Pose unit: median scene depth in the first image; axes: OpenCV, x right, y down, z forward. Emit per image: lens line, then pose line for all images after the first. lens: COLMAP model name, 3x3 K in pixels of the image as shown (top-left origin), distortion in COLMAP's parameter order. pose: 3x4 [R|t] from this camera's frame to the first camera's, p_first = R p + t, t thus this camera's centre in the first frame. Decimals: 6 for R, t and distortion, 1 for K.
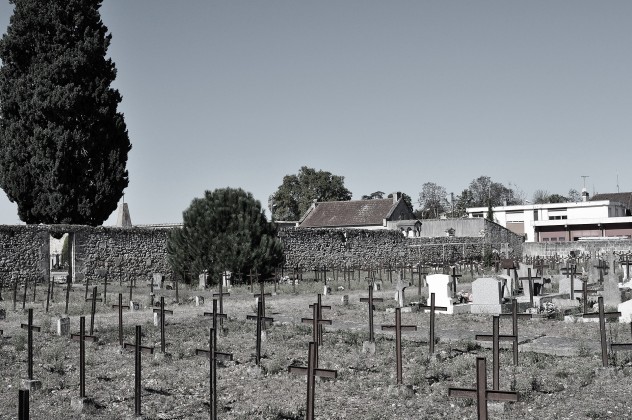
lens RADIAL K [[799.5, 0, 315.8], [0, 799.5, 210.5], [0, 0, 1]] dist [-0.015685, 0.000000]
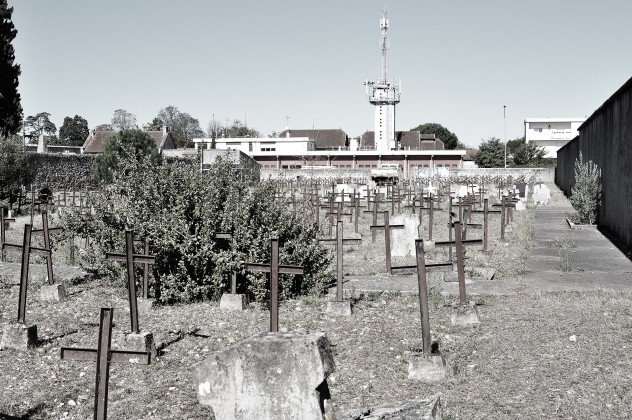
lens RADIAL K [[799.5, 0, 316.2], [0, 799.5, 209.4], [0, 0, 1]] dist [-0.015685, 0.000000]
pose [[0.907953, -0.000544, 0.419071, -0.153501], [-0.038573, 0.995646, 0.084864, -0.006799], [-0.417292, -0.093218, 0.903979, -0.173639]]
